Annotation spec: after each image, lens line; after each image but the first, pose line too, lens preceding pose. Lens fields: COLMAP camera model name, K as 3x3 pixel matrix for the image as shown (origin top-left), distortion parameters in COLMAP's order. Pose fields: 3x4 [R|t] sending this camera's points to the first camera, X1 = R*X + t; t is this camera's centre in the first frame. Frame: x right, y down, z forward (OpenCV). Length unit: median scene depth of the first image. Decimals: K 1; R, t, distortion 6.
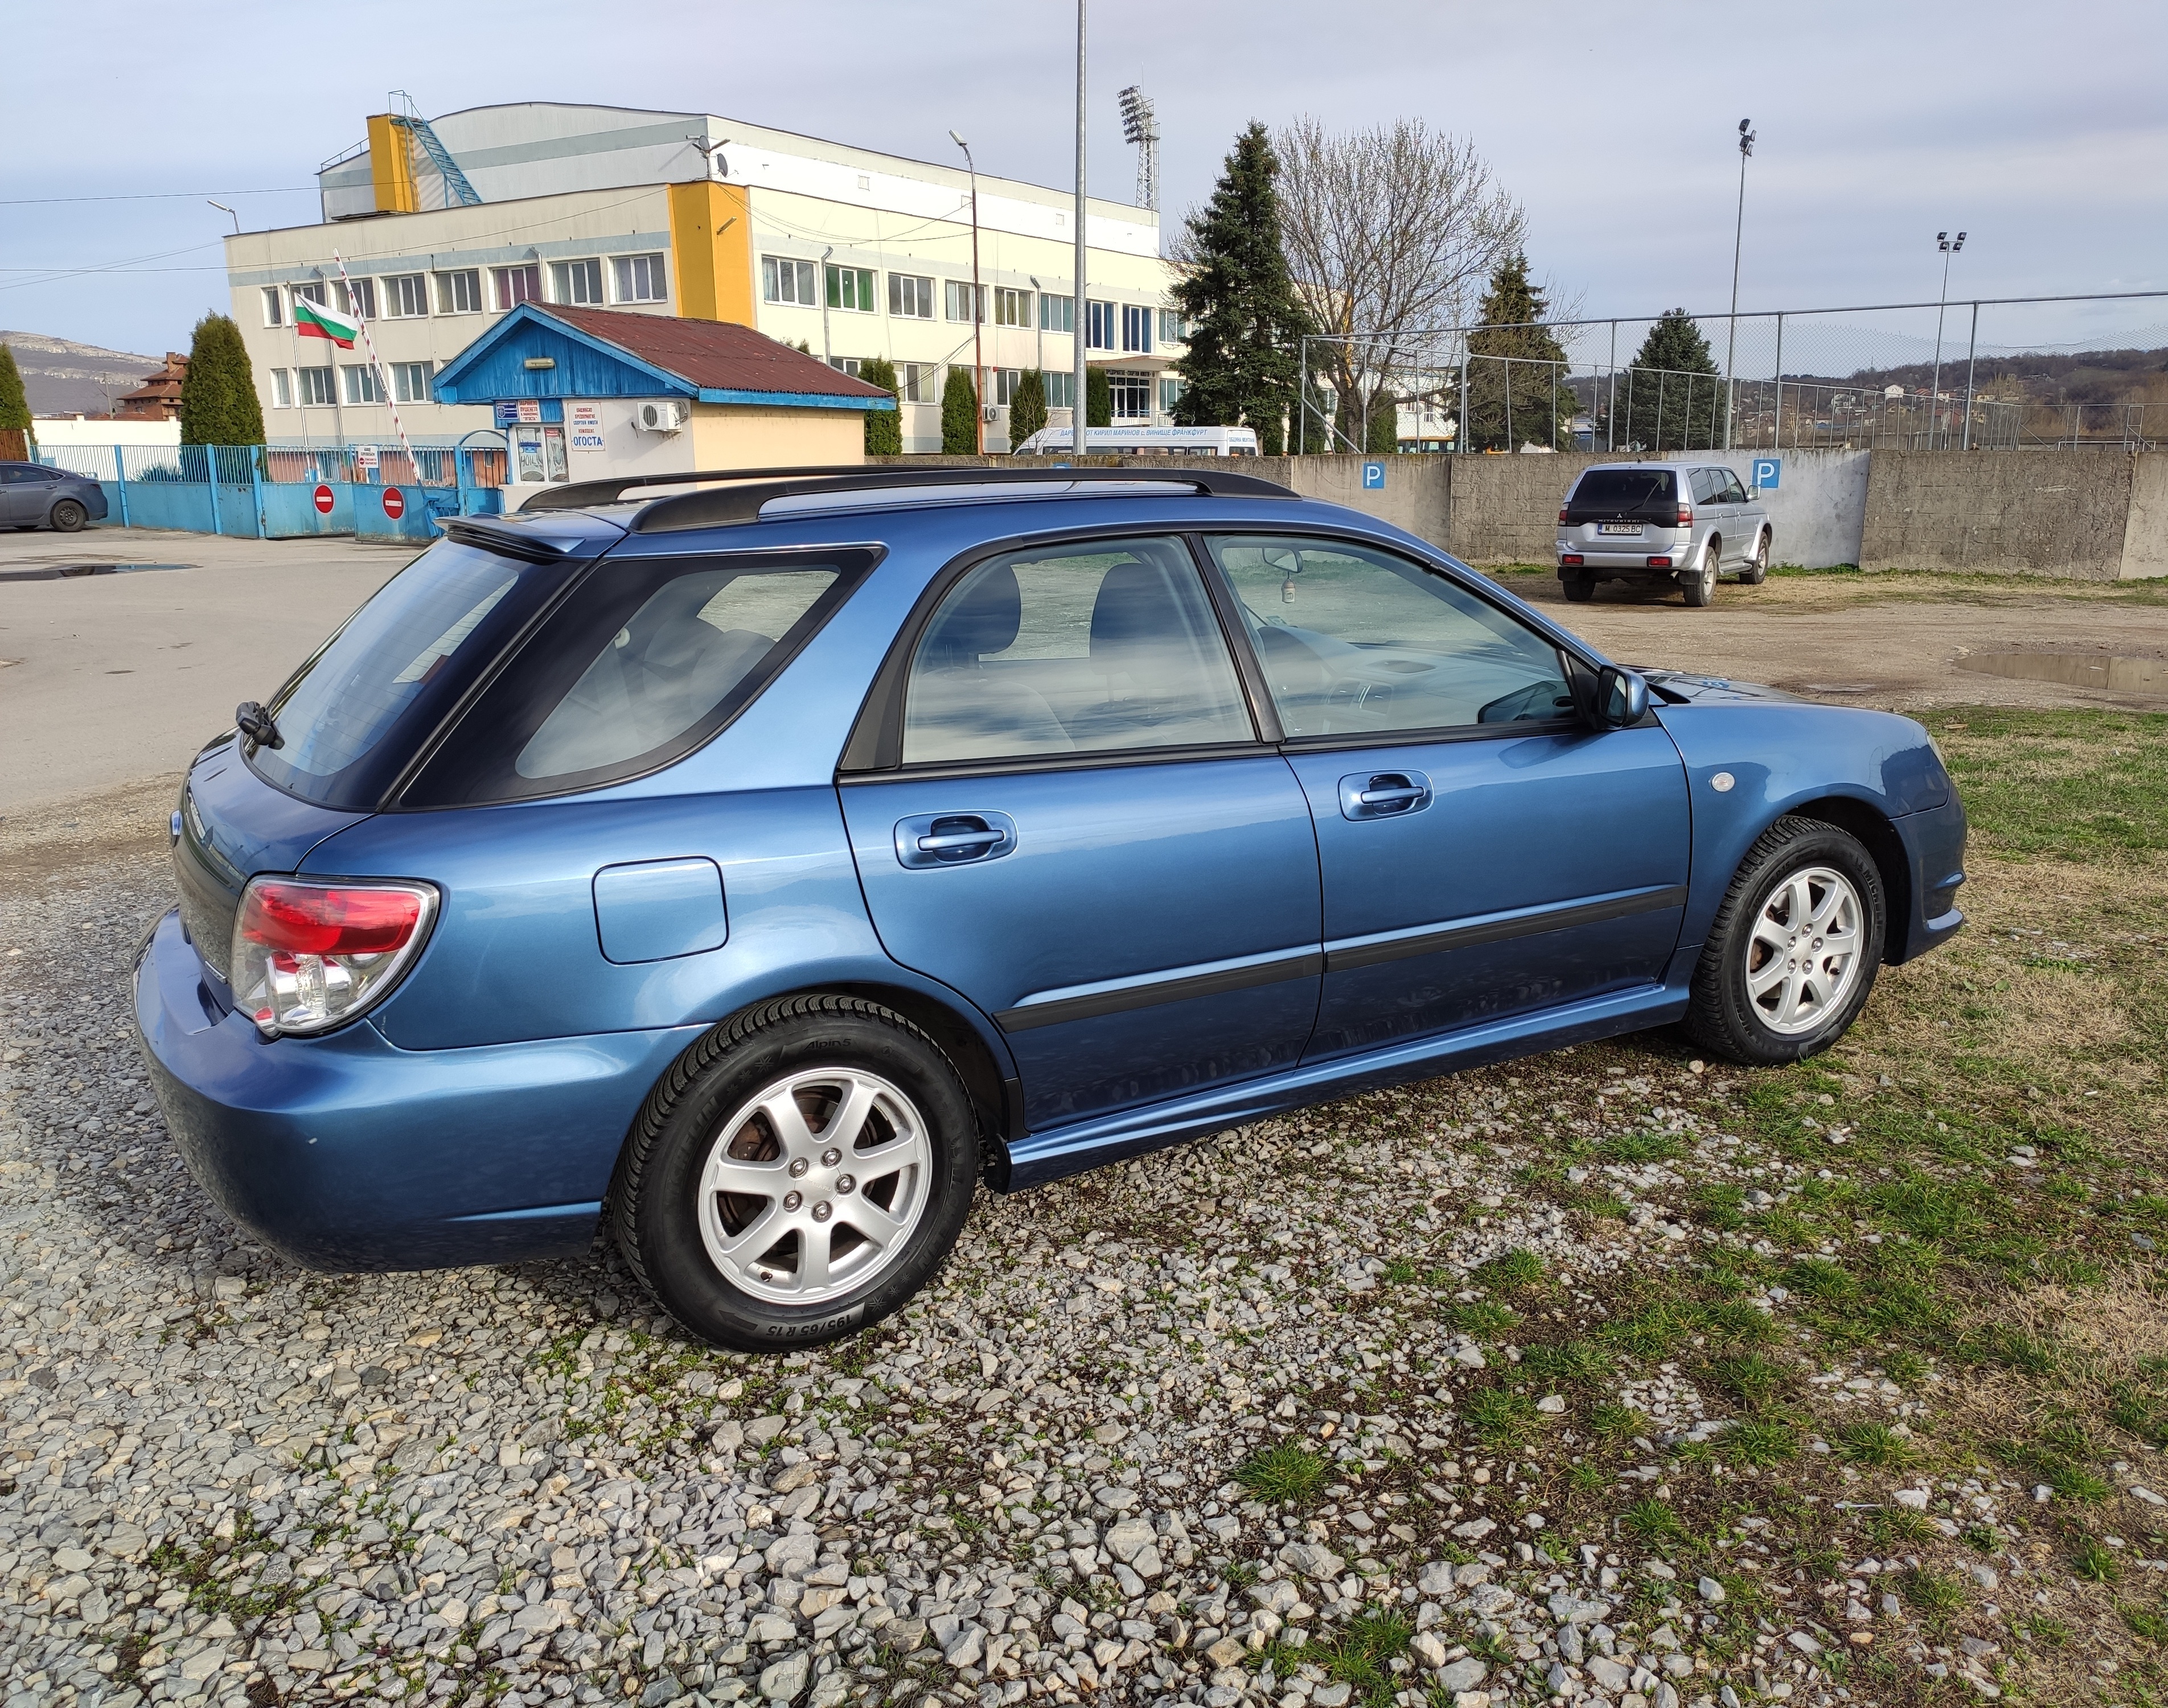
lens RADIAL K [[1613.4, 0, 1084.0], [0, 1613.4, 854.0], [0, 0, 1]] dist [0.012050, 0.002561]
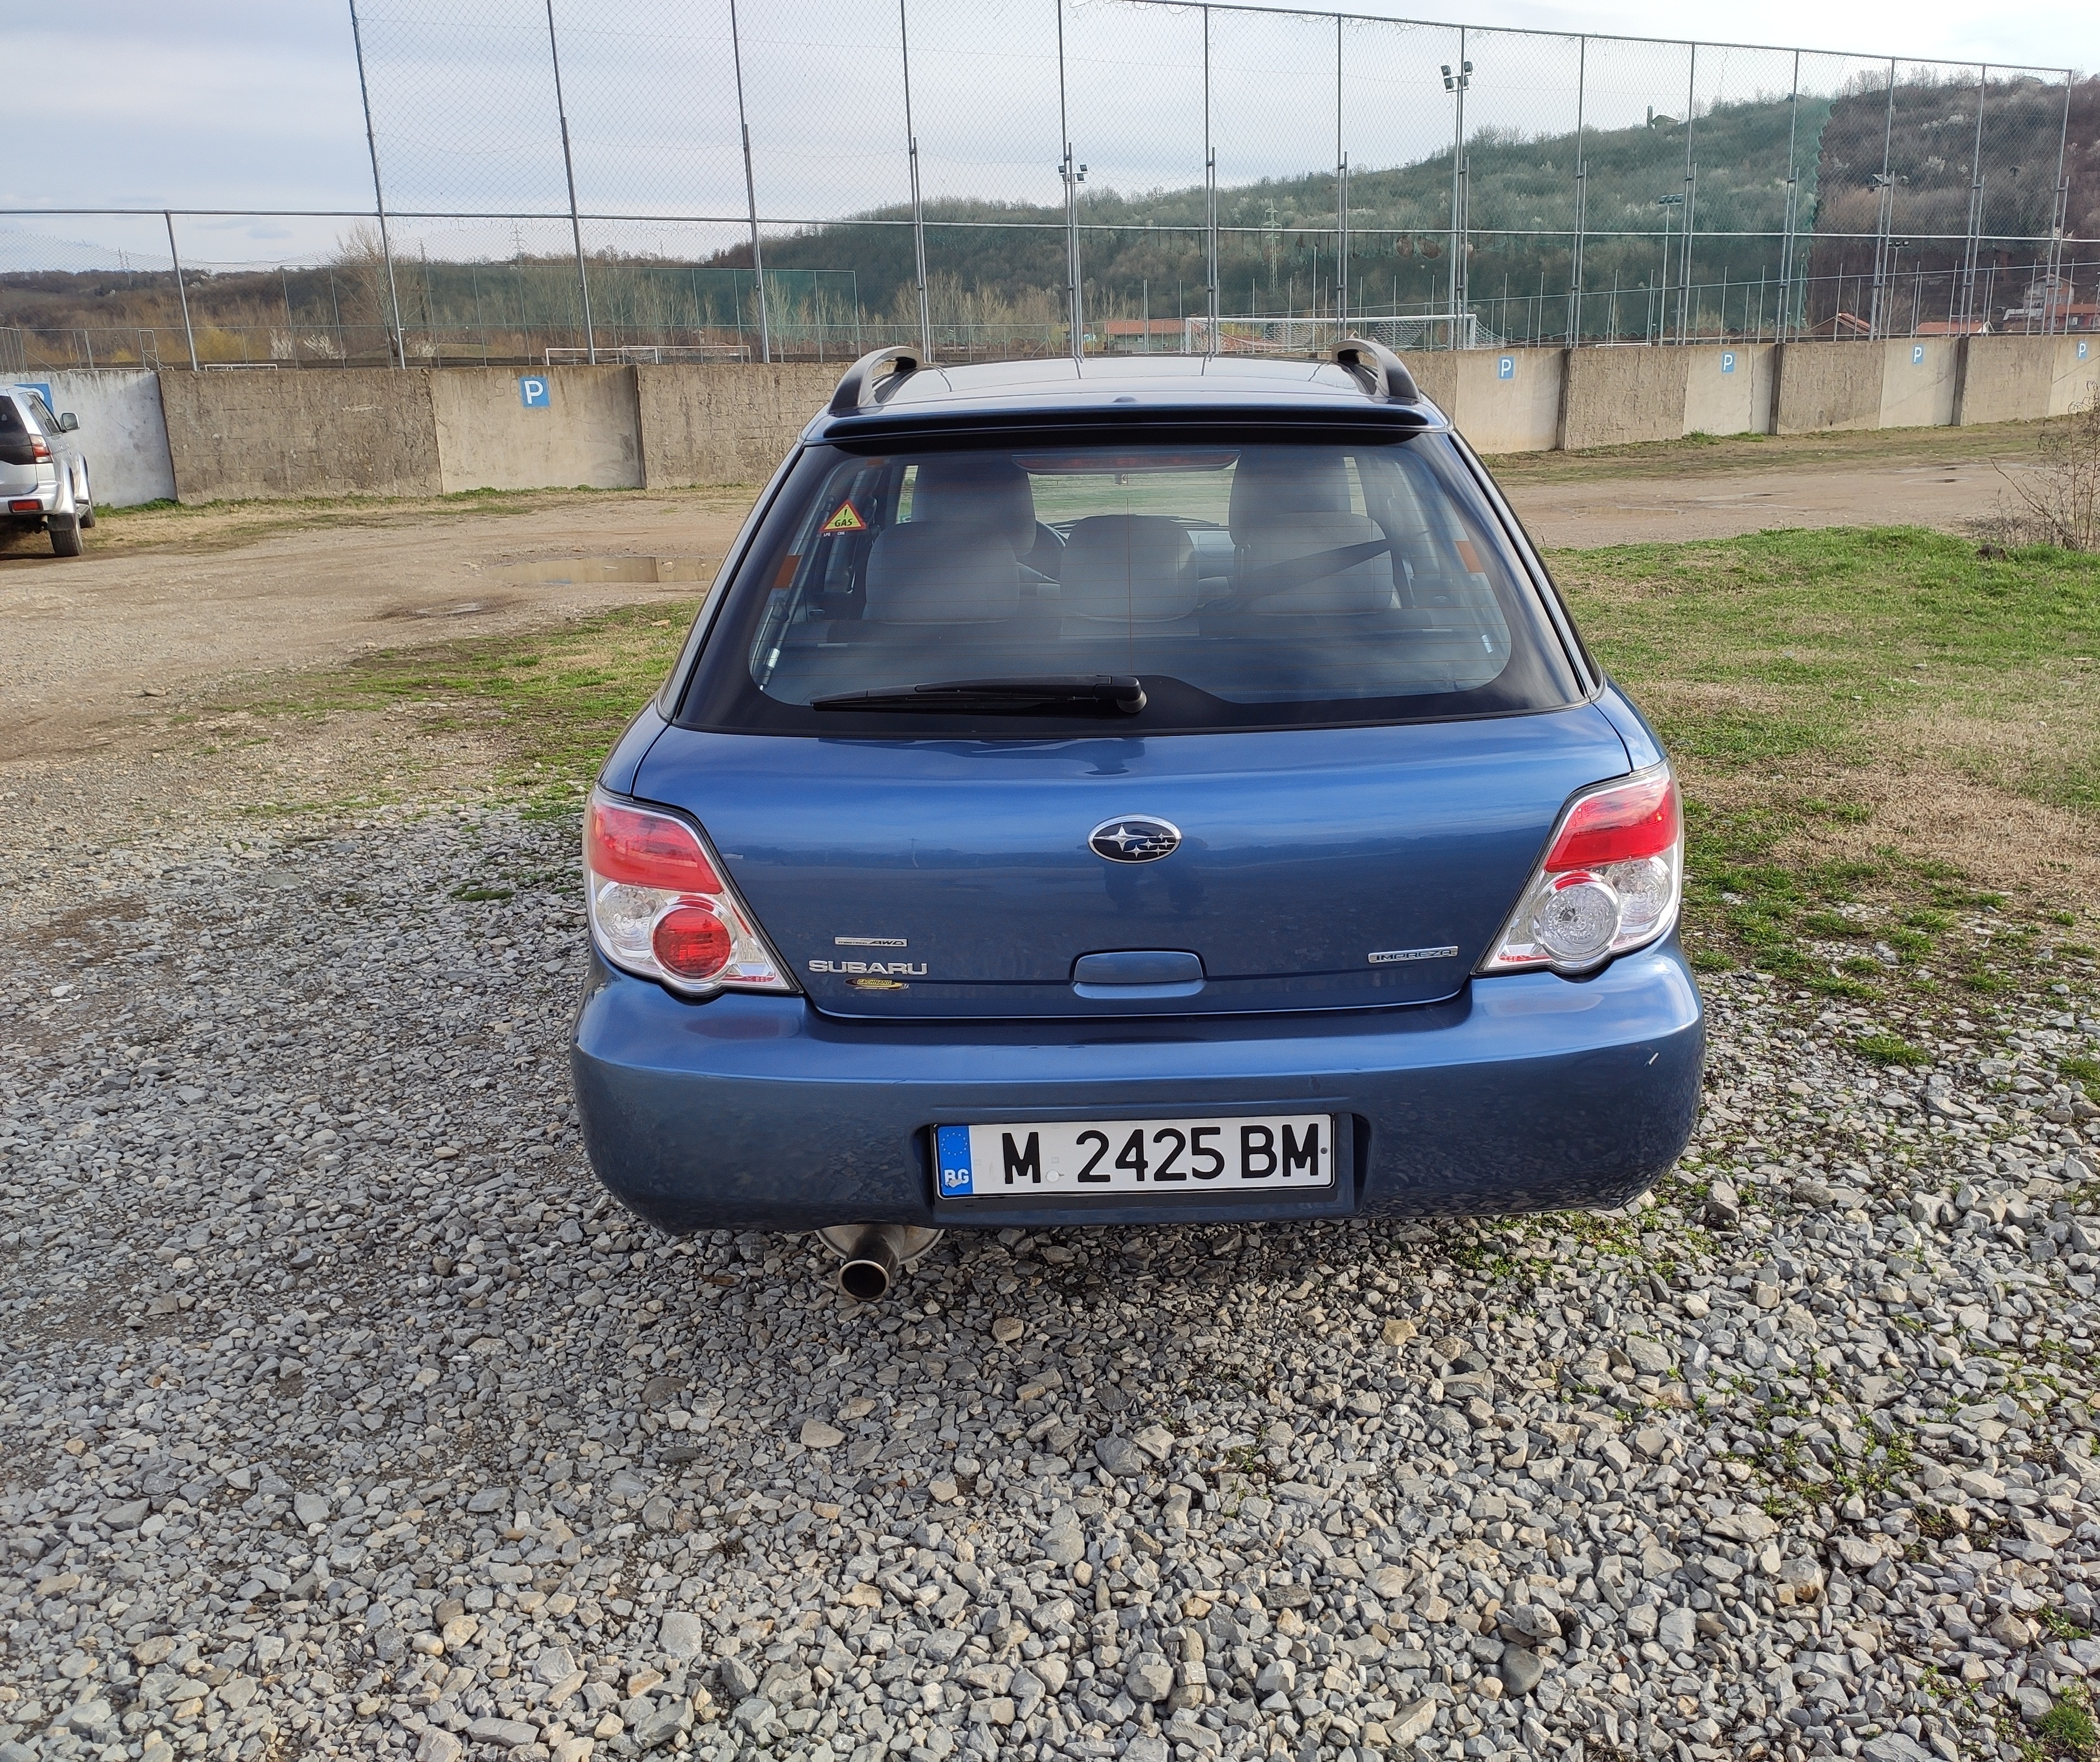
lens RADIAL K [[1742.7, 0, 1050.0], [0, 1742.7, 881.0], [0, 0, 1]] dist [0.030082, -0.013165]
pose [[0.534926, -0.247648, 0.807790, -1.010156], [0.219328, 0.964005, 0.150299, -0.102810], [-0.815935, 0.096772, 0.569987, 0.490307]]
